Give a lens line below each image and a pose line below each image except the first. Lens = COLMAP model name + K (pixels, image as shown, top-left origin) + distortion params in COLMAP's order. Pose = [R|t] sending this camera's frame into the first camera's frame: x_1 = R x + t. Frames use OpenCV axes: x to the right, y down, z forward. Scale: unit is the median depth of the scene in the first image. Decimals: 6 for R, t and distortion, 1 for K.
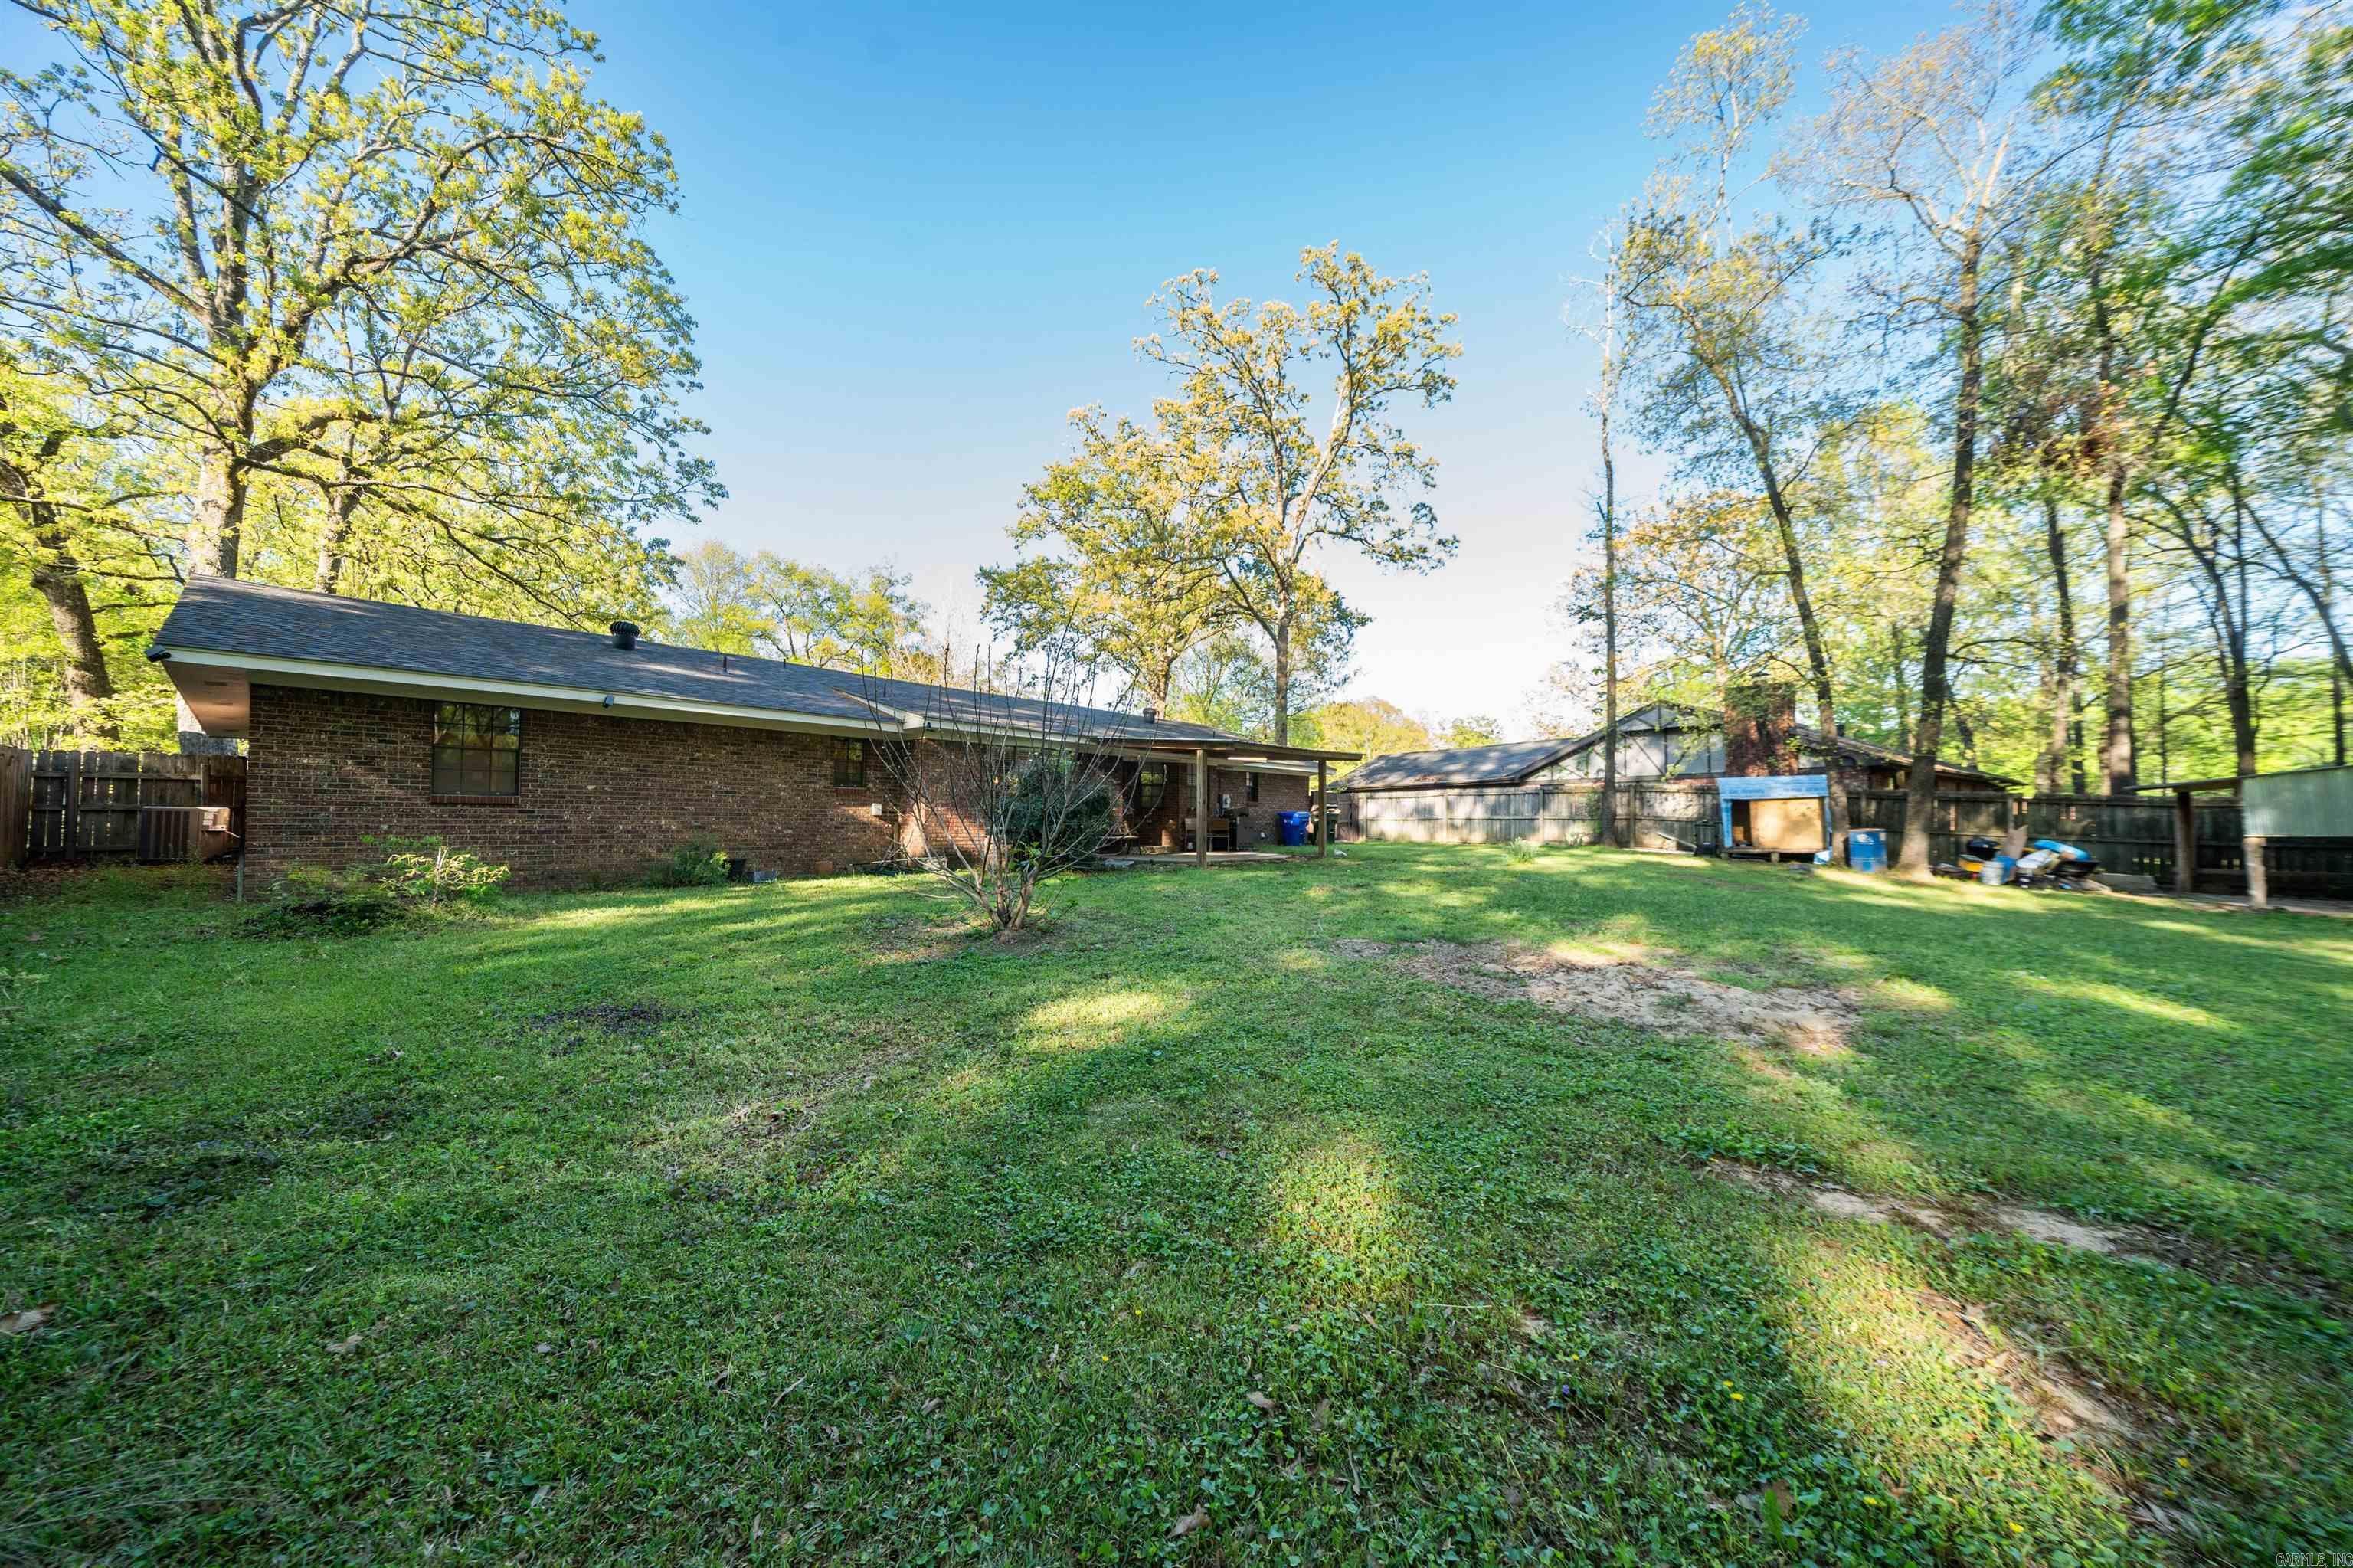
lens RADIAL K [[793.1, 0, 1176.7], [0, 793.1, 785.4], [0, 0, 1]] dist [-0.003206, -0.000341]
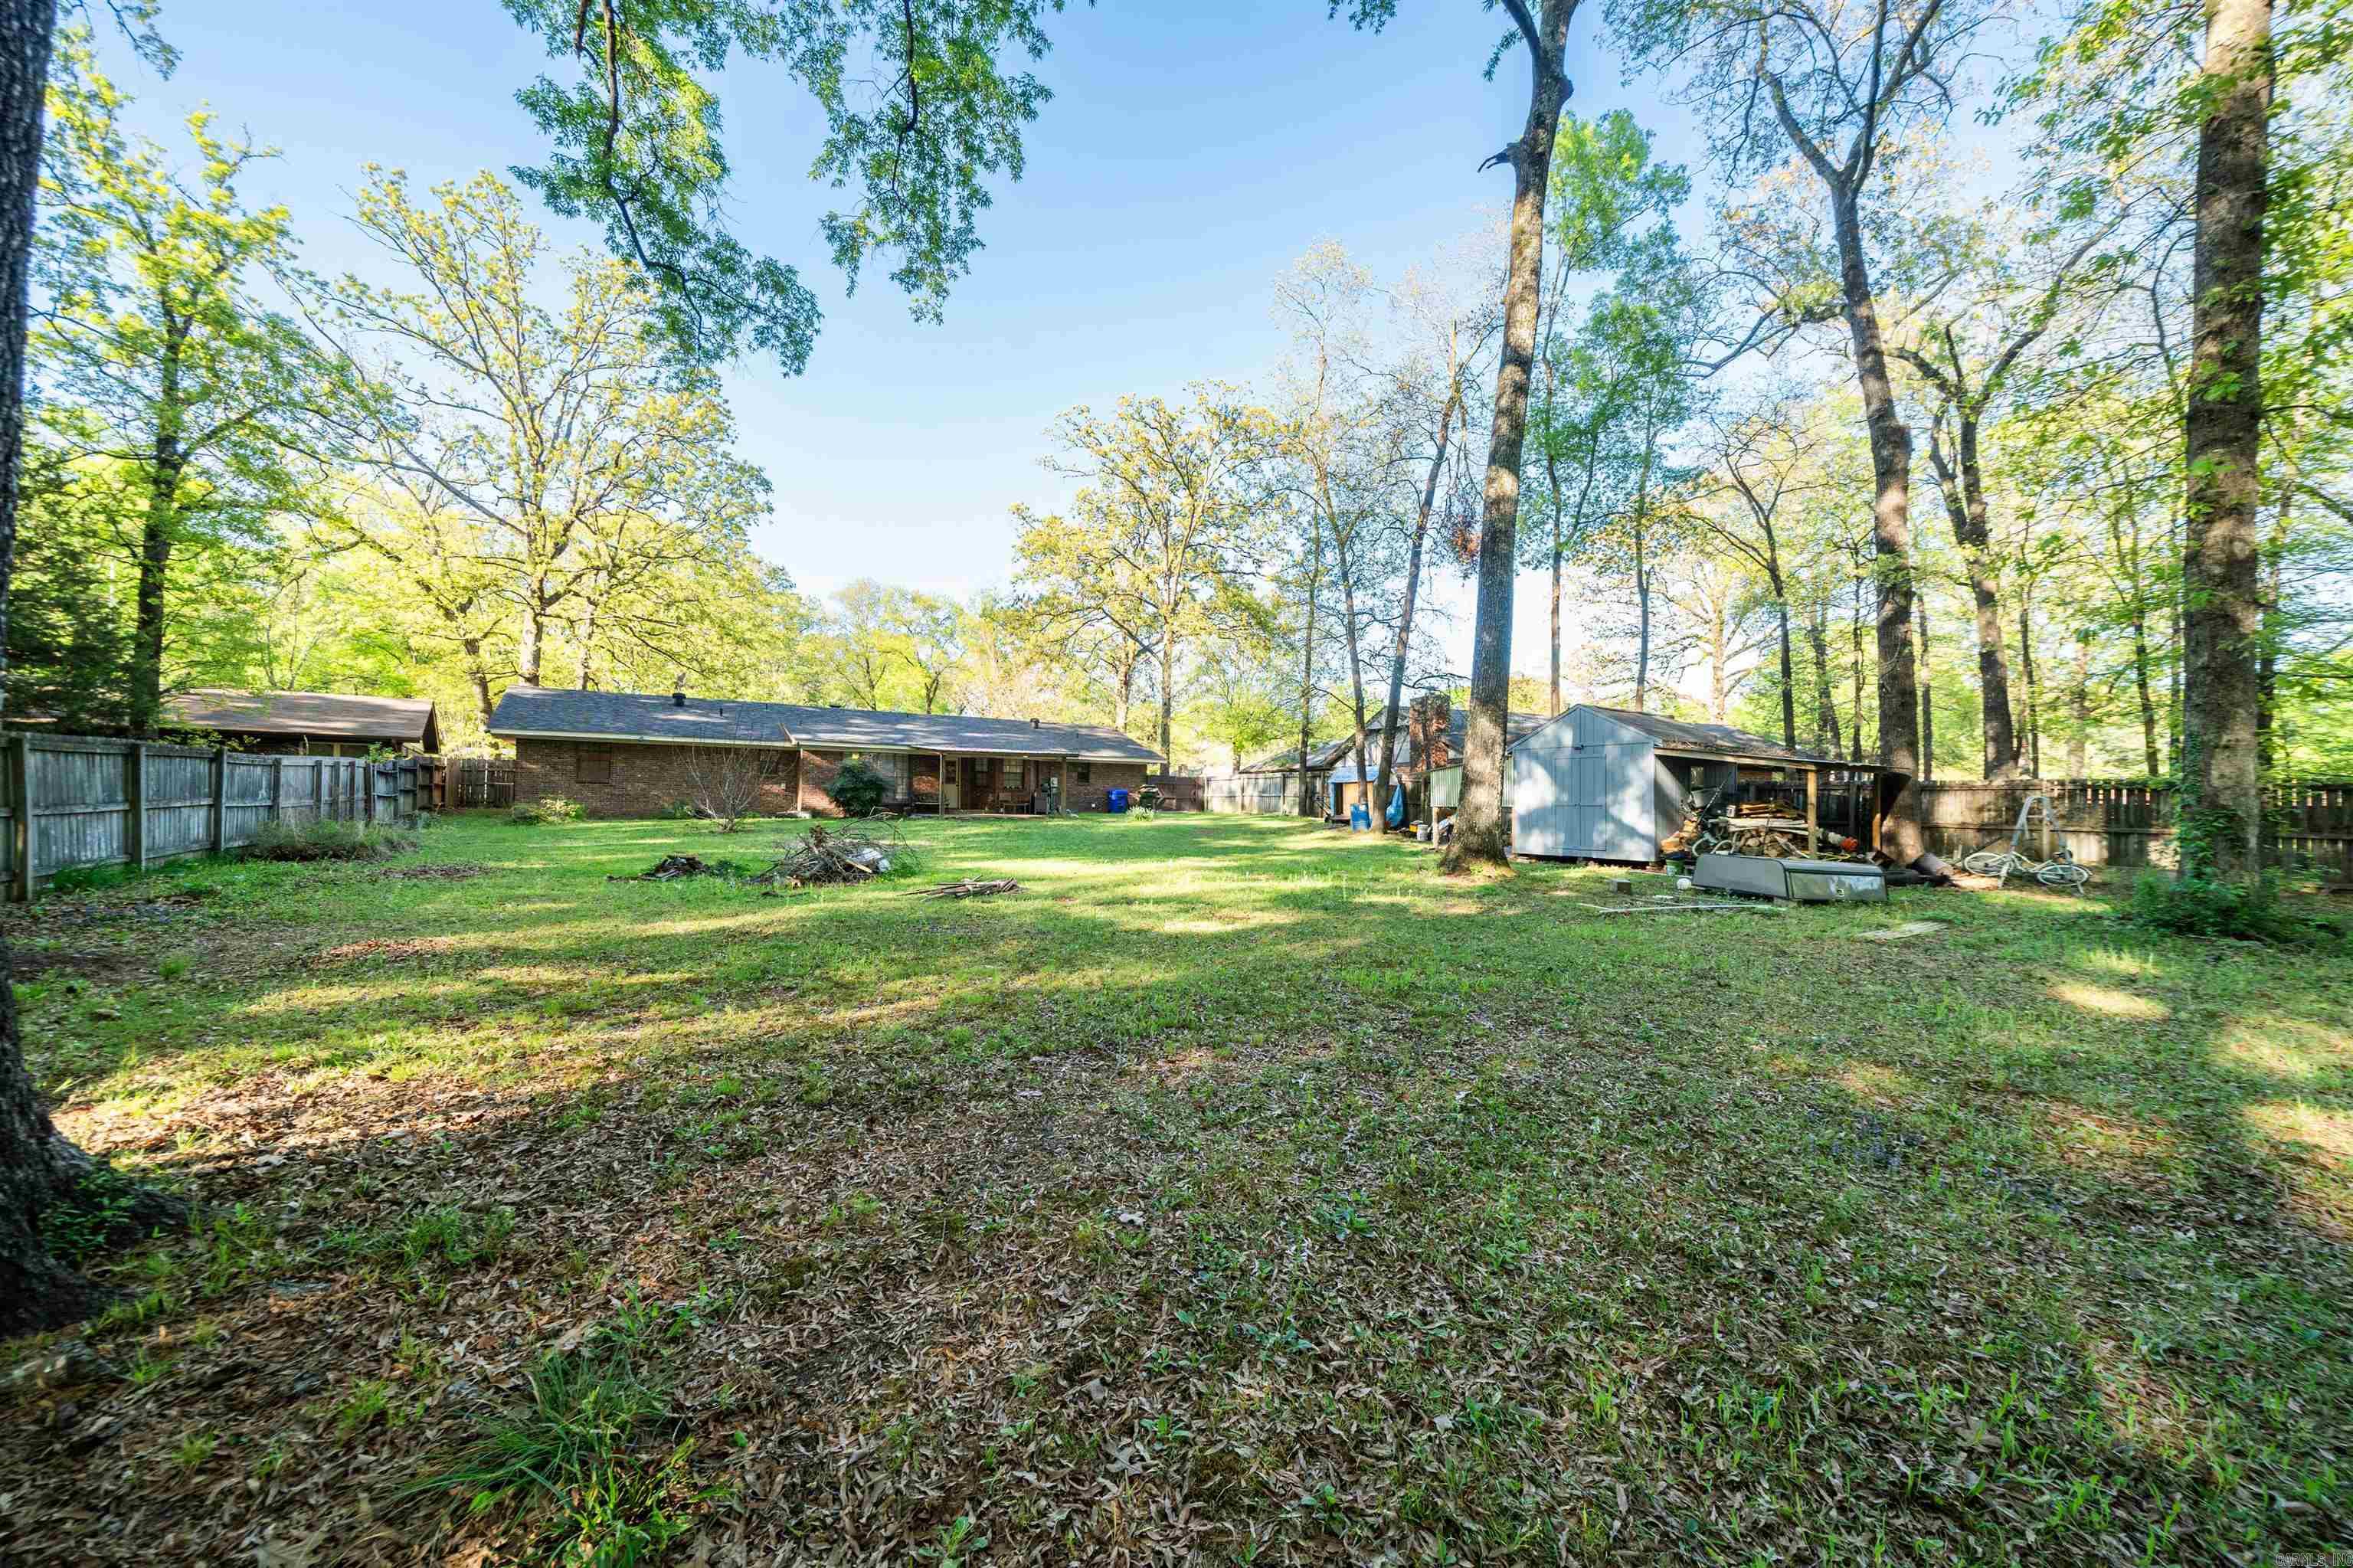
lens RADIAL K [[829.1, 0, 1178.1], [0, 829.1, 783.3], [0, 0, 1]] dist [0.000551, -0.001050]
pose [[0.961965, 0.009389, -0.273013, 1.351779], [-0.002547, 0.999674, 0.025406, -0.038186], [0.273163, -0.023745, 0.961675, -0.843735]]
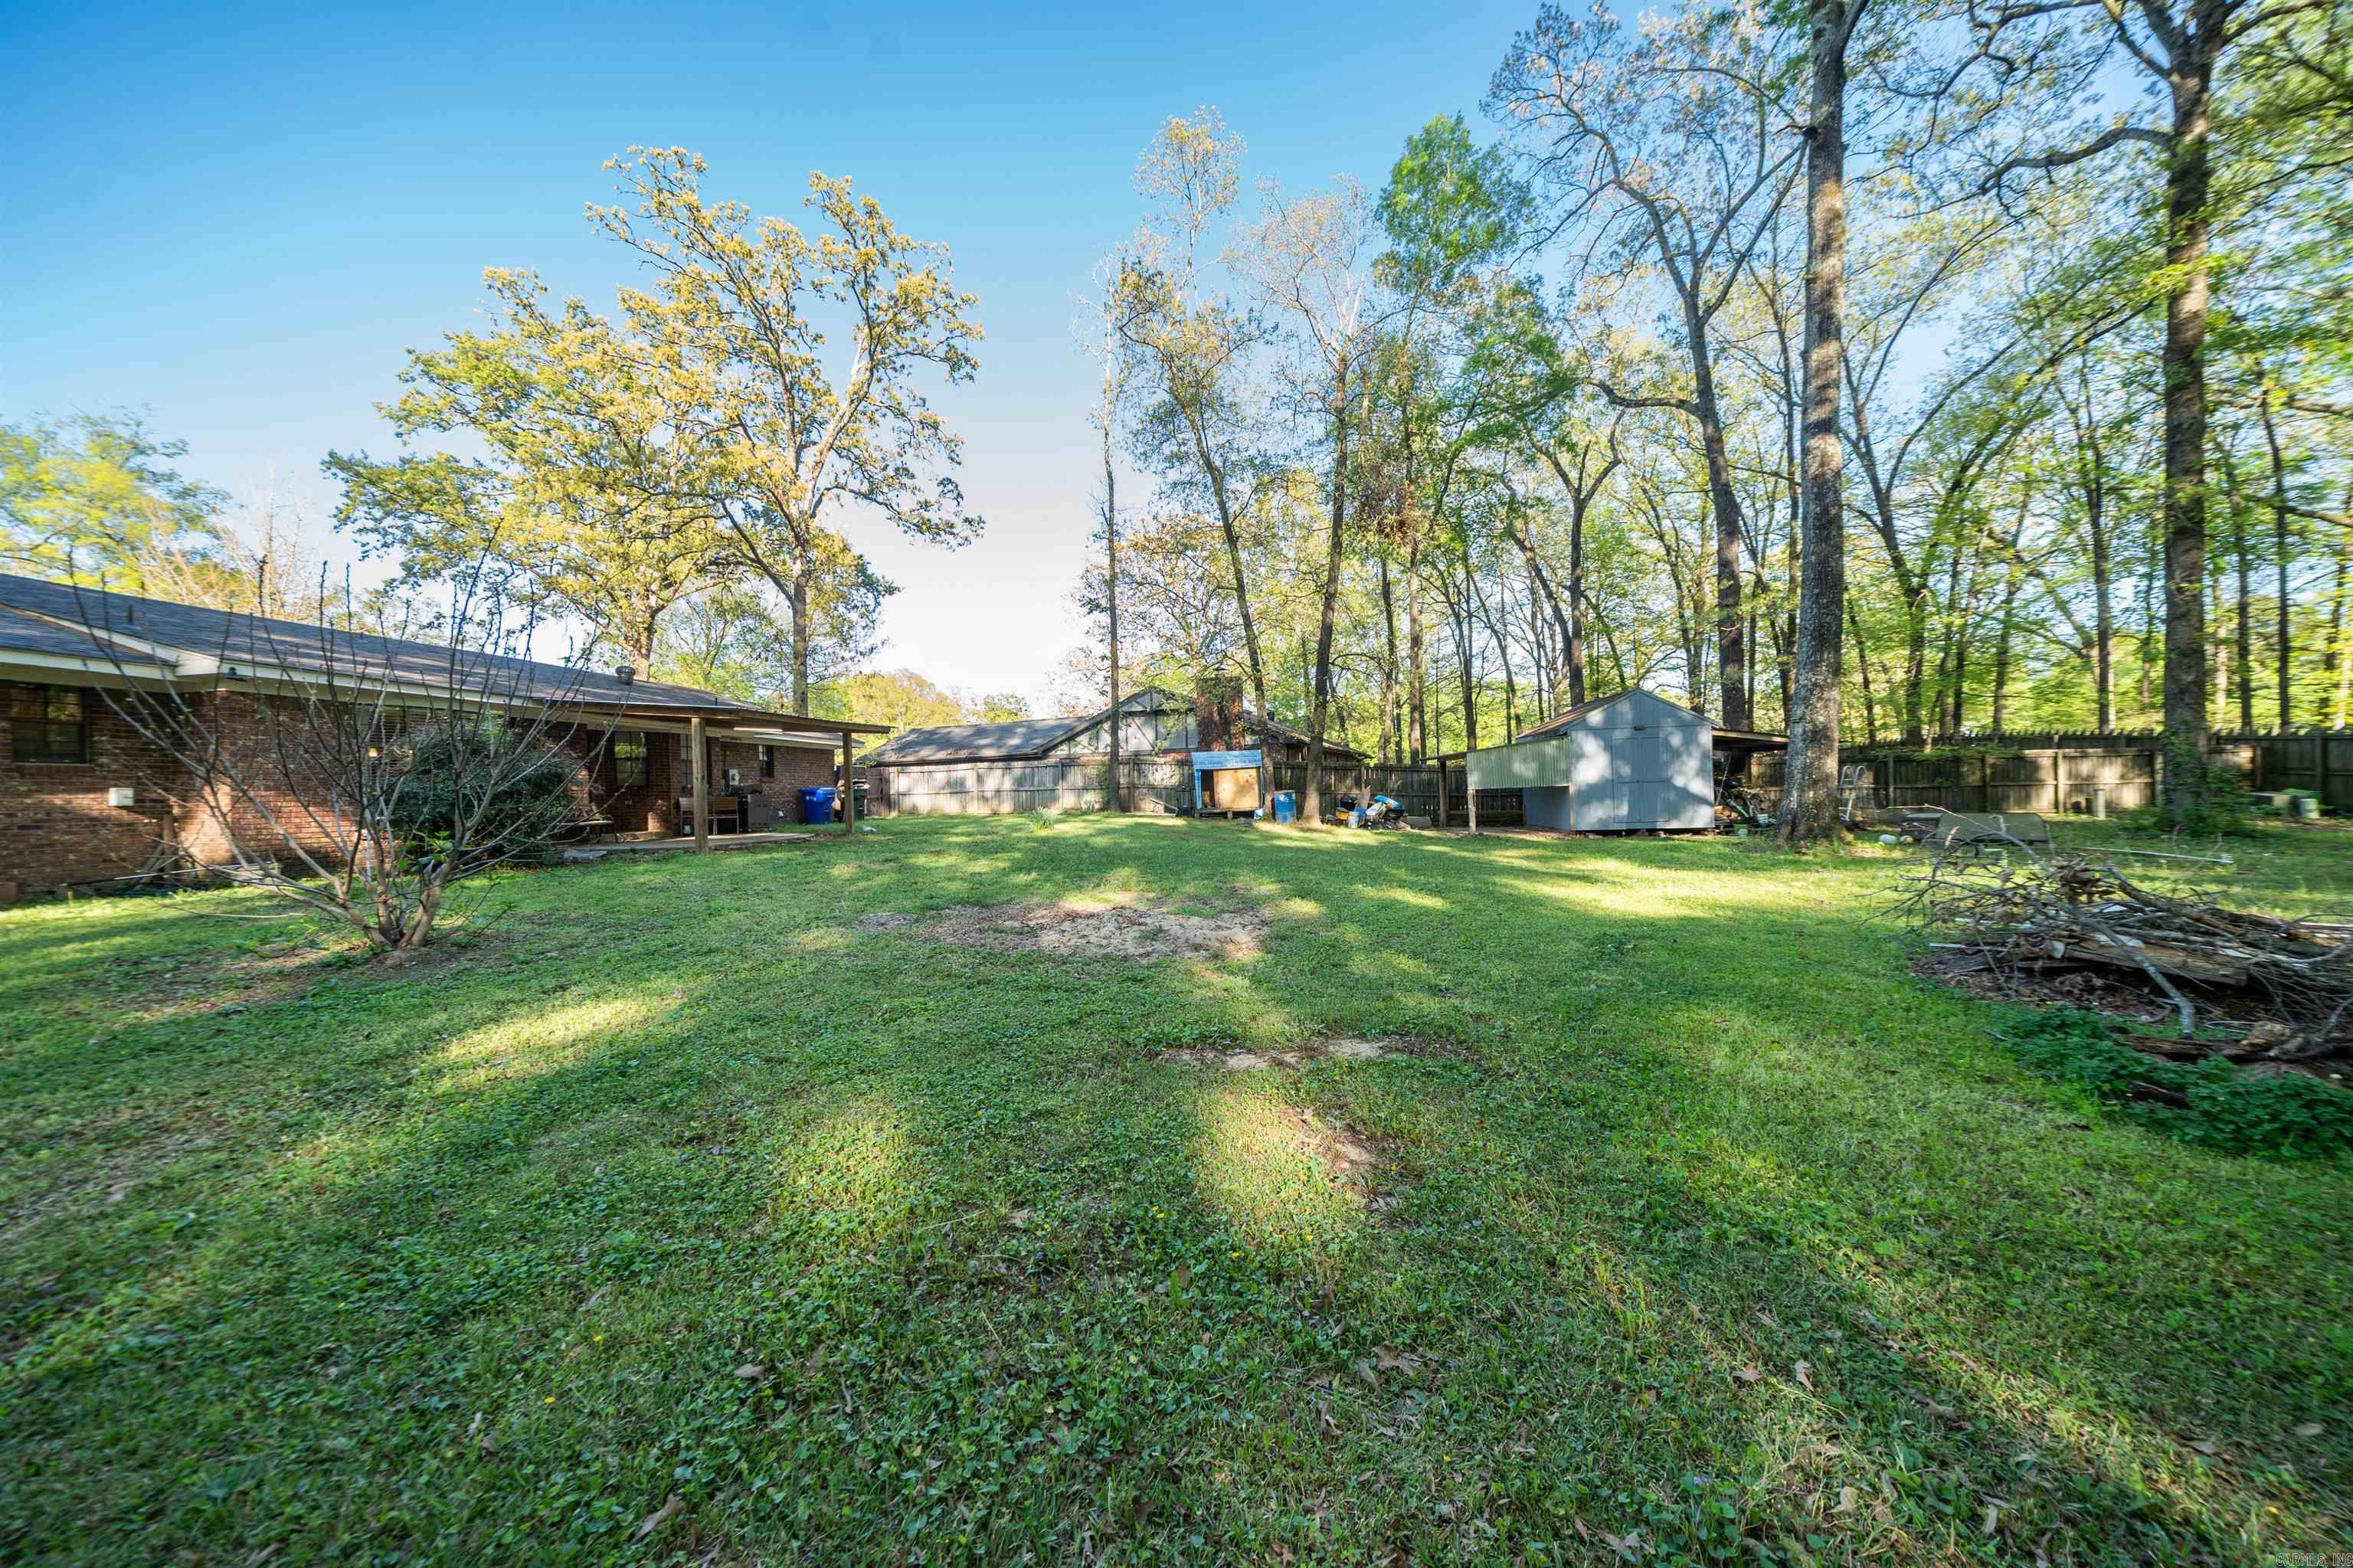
lens RADIAL K [[793.1, 0, 1186.6], [0, 793.1, 793.8], [0, 0, 1]] dist [-0.003206, -0.000341]
pose [[0.841513, -0.024569, 0.539677, 0.016172], [0.003150, 0.999171, 0.040576, 0.006444], [-0.540227, -0.032446, 0.840893, -0.031950]]
